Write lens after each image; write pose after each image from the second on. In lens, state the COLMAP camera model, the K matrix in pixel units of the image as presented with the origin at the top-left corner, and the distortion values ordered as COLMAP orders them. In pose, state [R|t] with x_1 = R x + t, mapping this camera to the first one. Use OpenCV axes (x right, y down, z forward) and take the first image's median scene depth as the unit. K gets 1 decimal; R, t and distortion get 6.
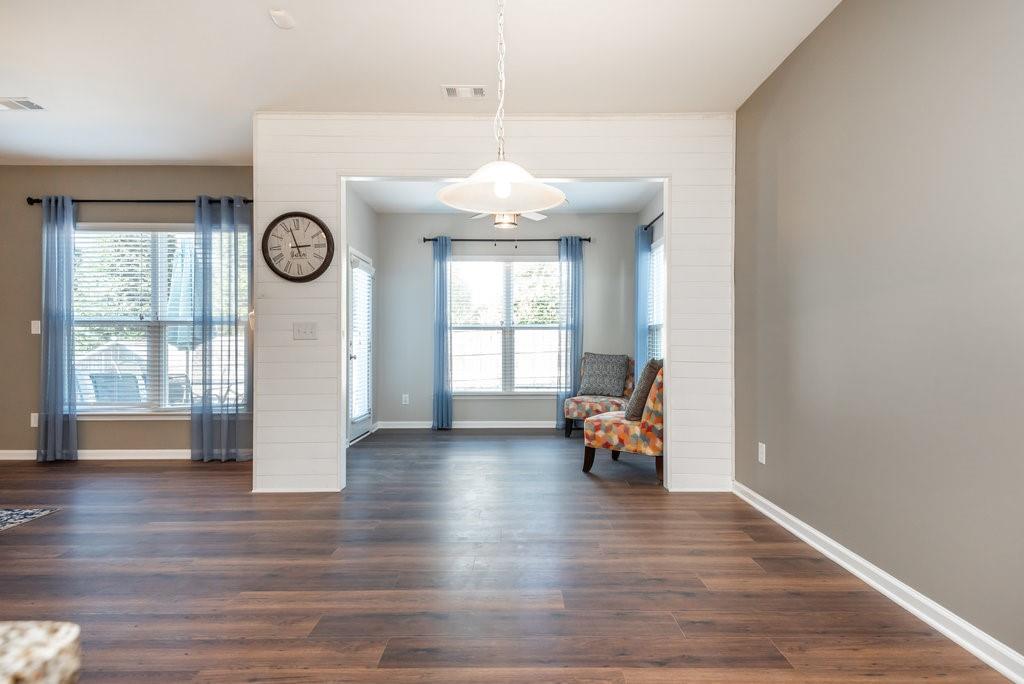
lens RADIAL K [[551.1, 0, 520.0], [0, 551.1, 358.5], [0, 0, 1]] dist [0.008248, -0.002143]
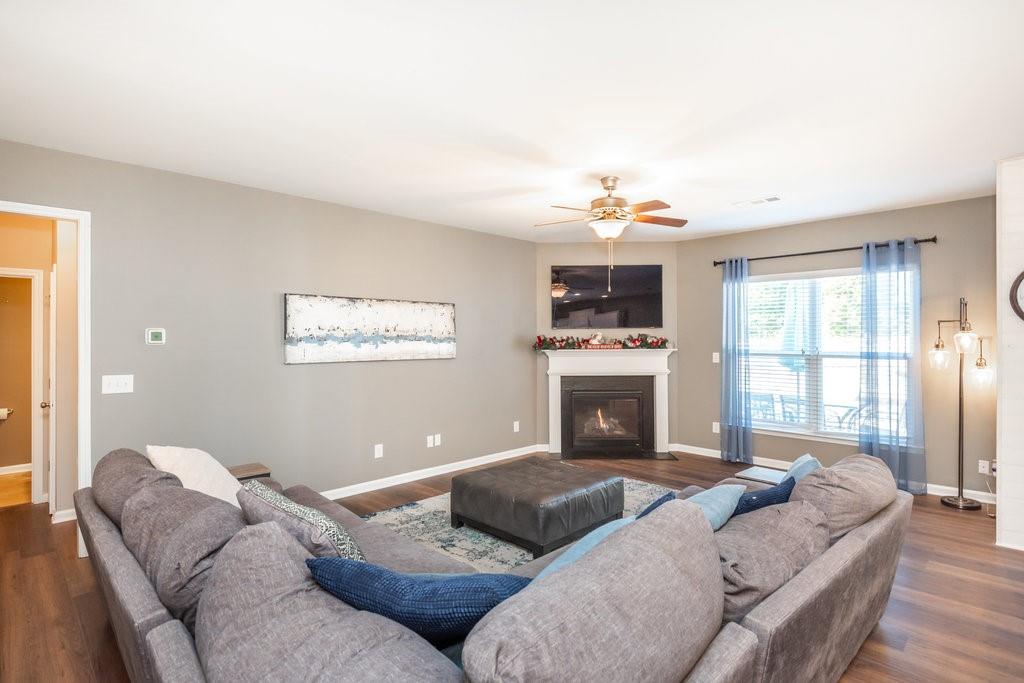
lens RADIAL K [[516.6, 0, 519.5], [0, 516.6, 337.1], [0, 0, 1]] dist [0.005532, -0.002894]
pose [[0.689802, -0.003927, -0.723987, -0.309636], [-0.015269, 0.999684, -0.019970, -0.074670], [0.723837, 0.024830, 0.689524, -0.201990]]
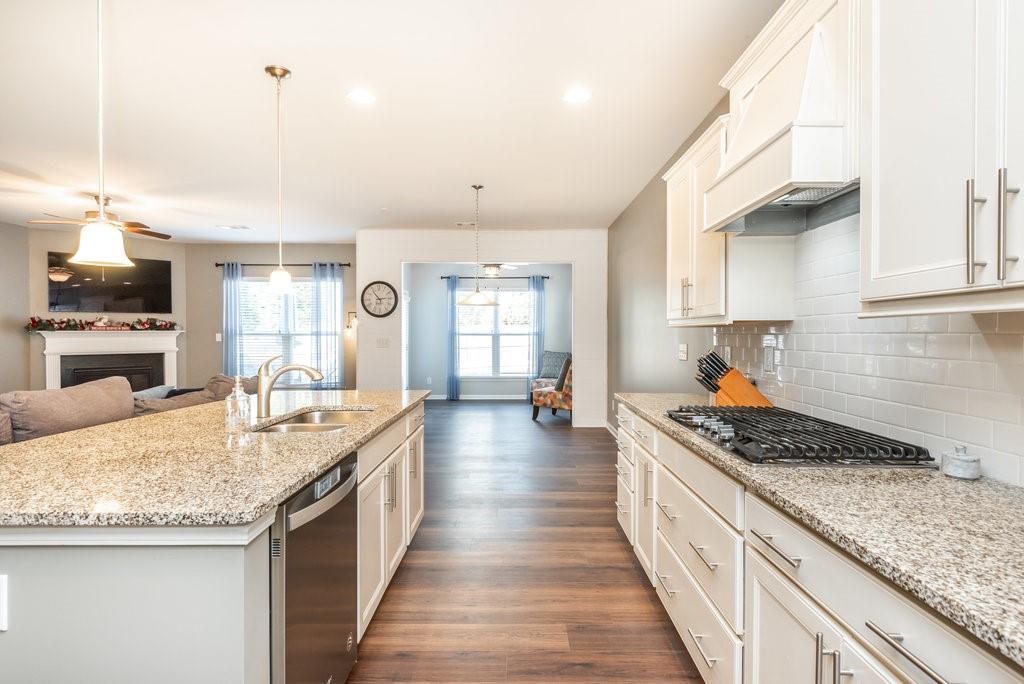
lens RADIAL K [[516.6, 0, 508.2], [0, 516.6, 344.5], [0, 0, 1]] dist [0.005532, -0.002894]
pose [[0.999607, 0.000515, -0.028014, 0.072748], [-0.000669, 0.999985, -0.005465, -0.026478], [0.028011, 0.005482, 0.999593, -0.597120]]
